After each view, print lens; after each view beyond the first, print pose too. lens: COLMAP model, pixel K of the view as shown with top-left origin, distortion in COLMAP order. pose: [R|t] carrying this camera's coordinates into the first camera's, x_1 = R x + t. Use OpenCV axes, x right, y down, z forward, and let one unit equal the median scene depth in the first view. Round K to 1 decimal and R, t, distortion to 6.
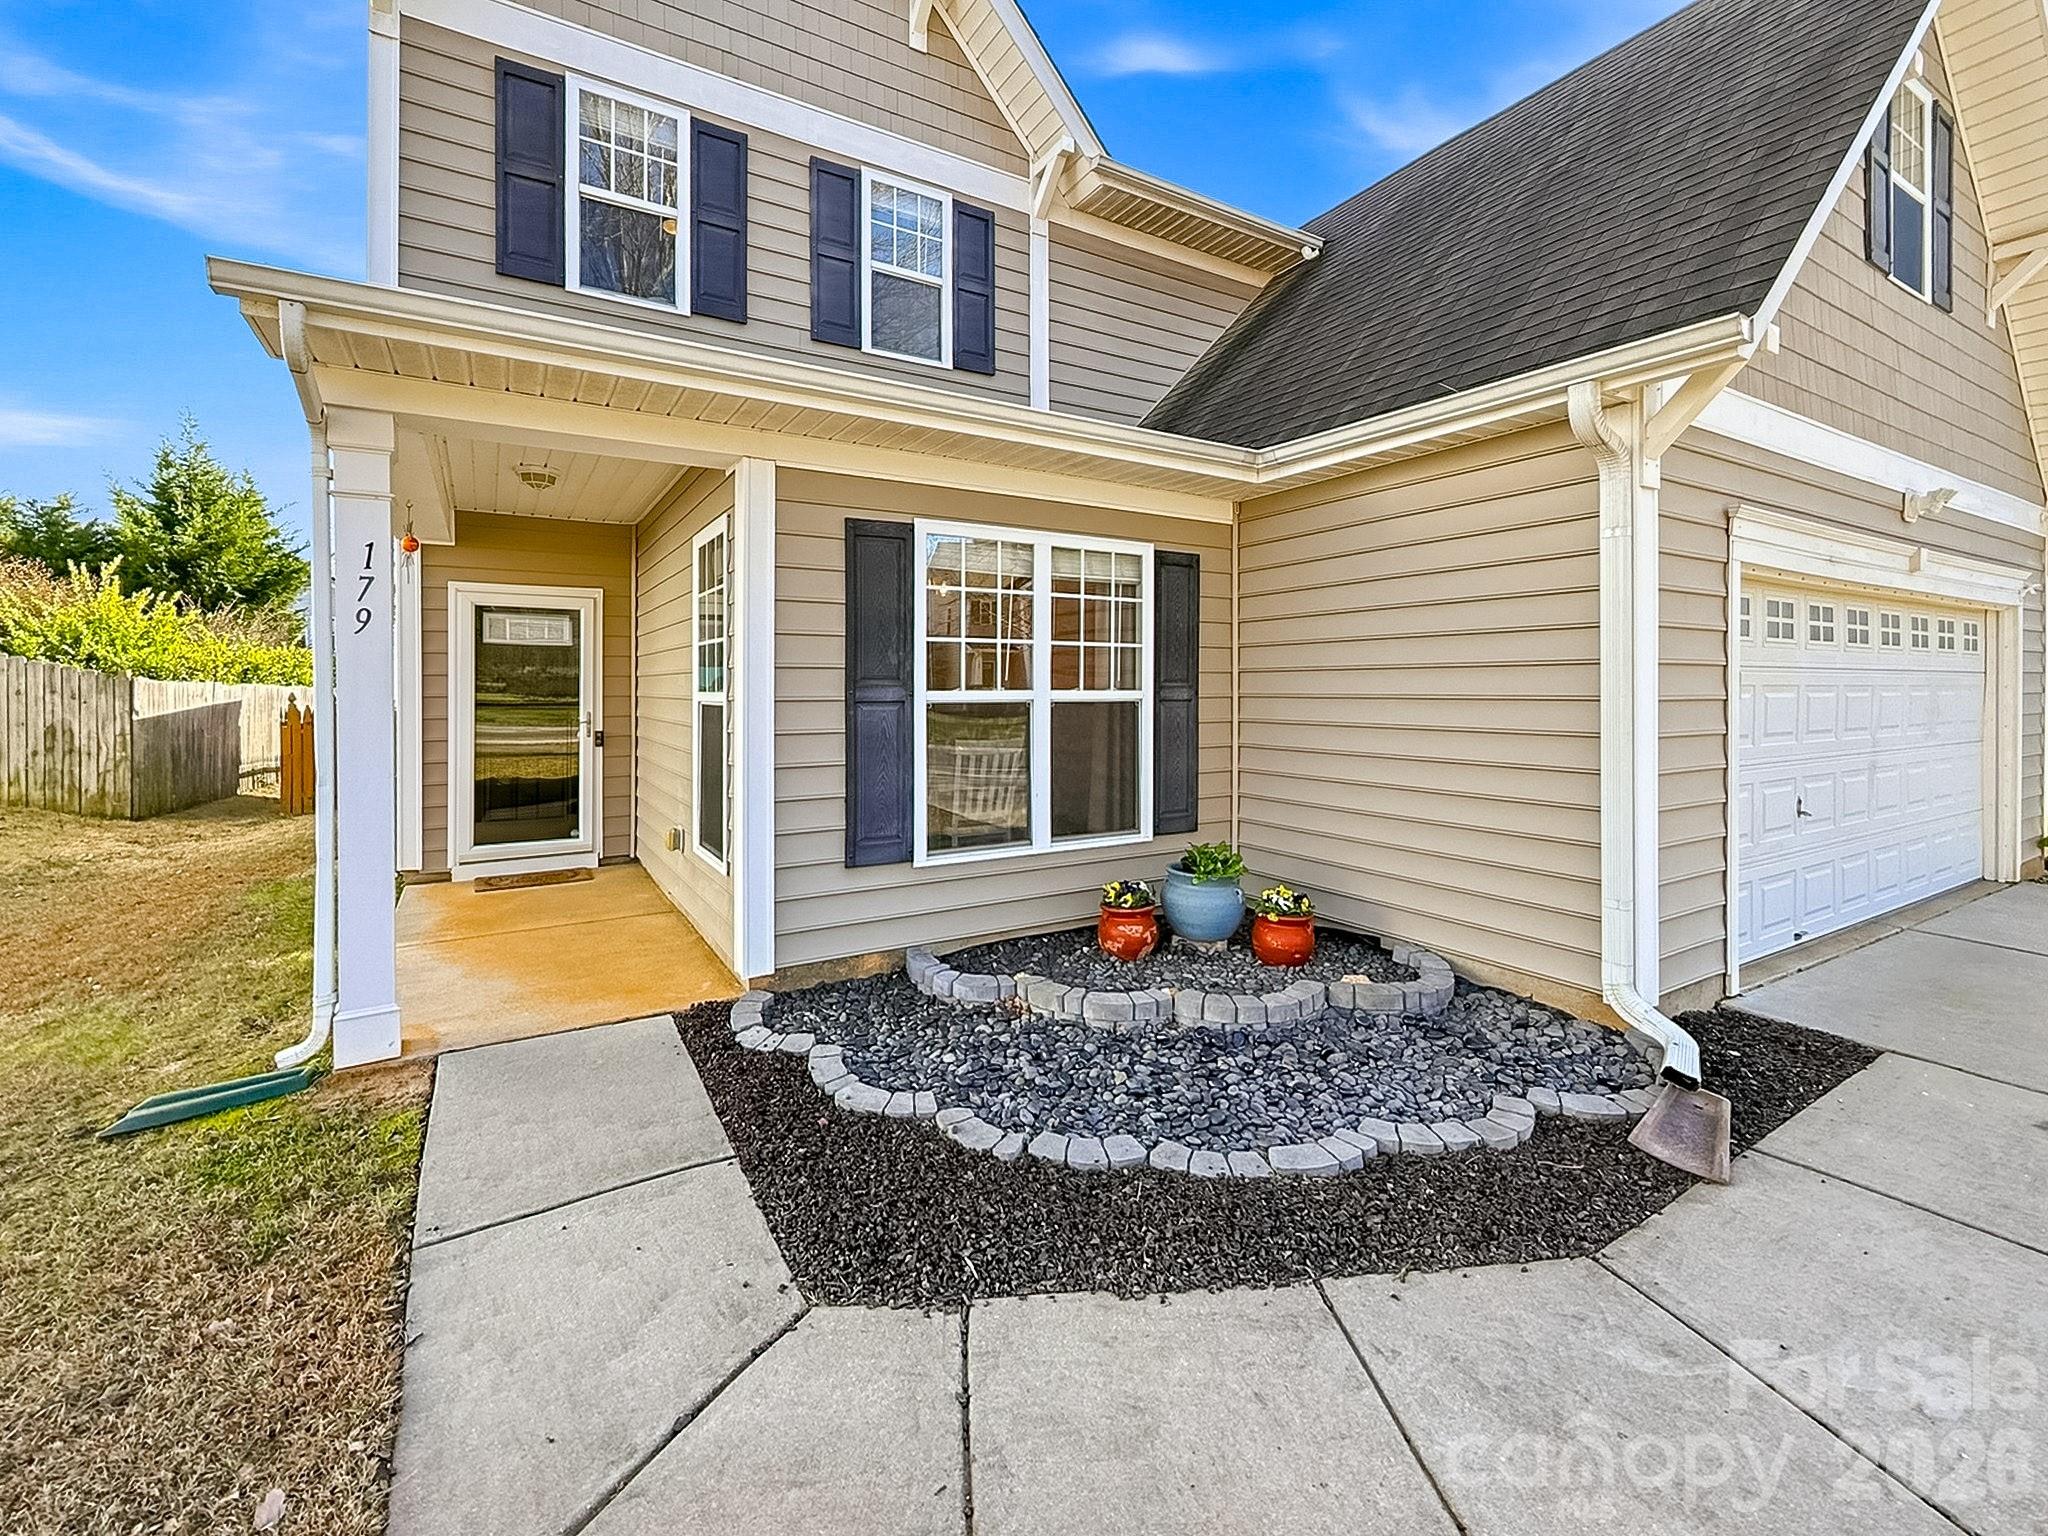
lens RADIAL K [[918.6, 0, 1017.9], [0, 918.6, 693.6], [0, 0, 1]] dist [0.002770, 0.000017]
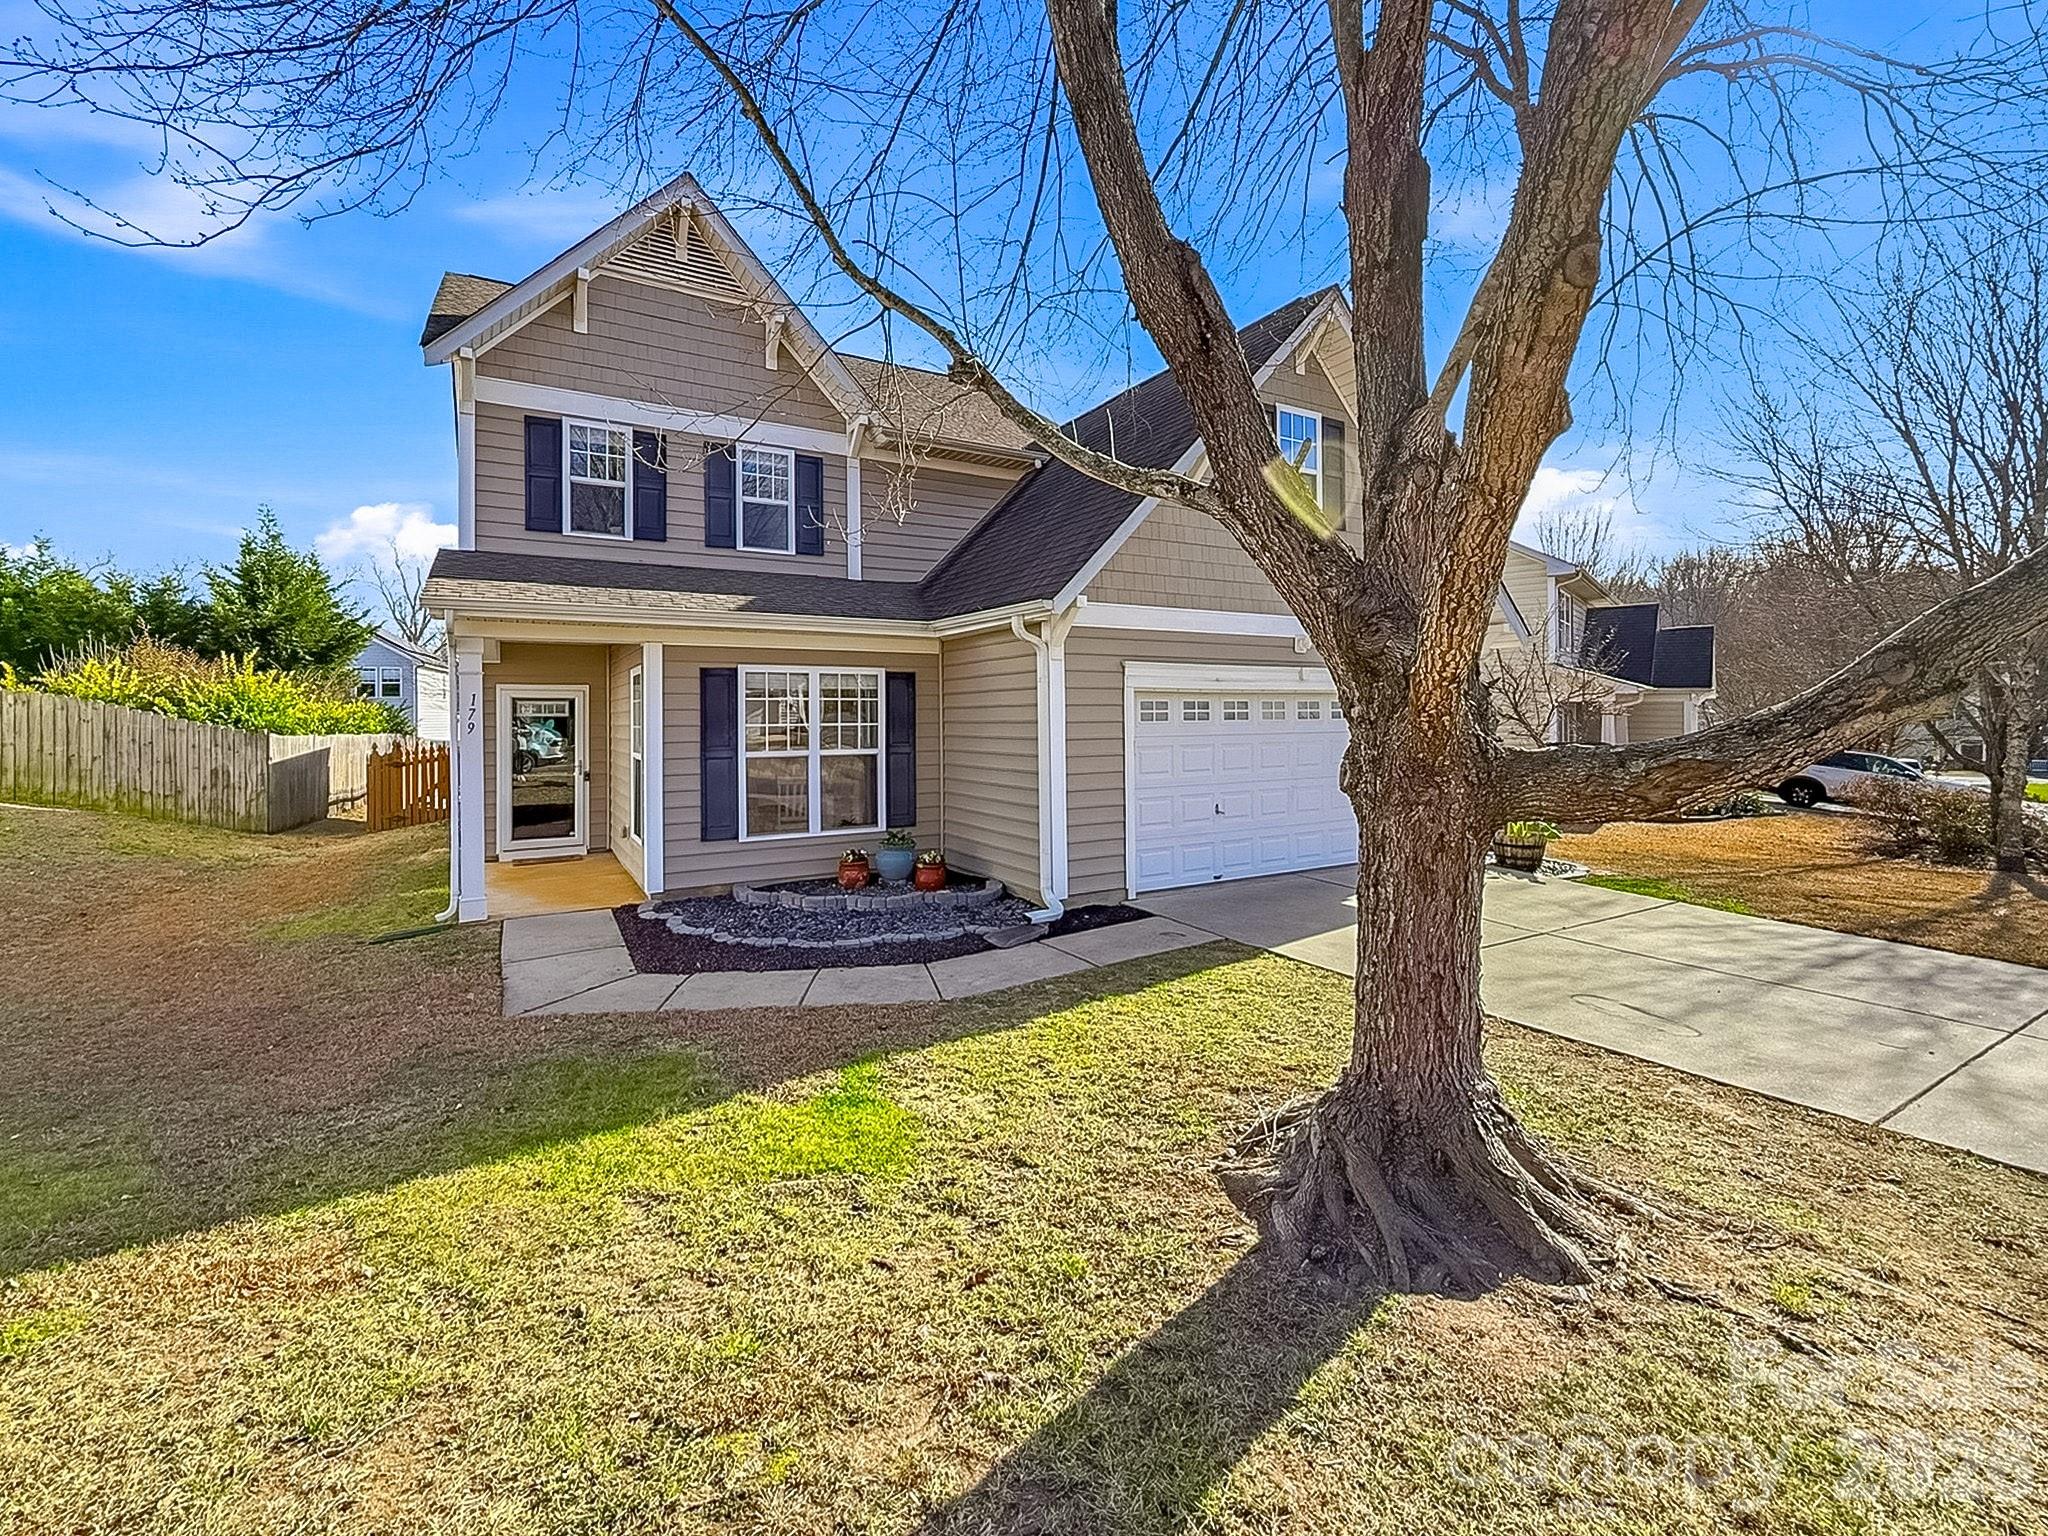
lens RADIAL K [[918.6, 0, 1028.6], [0, 918.6, 715.7], [0, 0, 1]] dist [0.002770, 0.000017]
pose [[0.999957, -0.007368, -0.005618, 0.422365], [0.007326, 0.999944, -0.007616, -0.049938], [0.005674, 0.007575, 0.999955, -0.784789]]
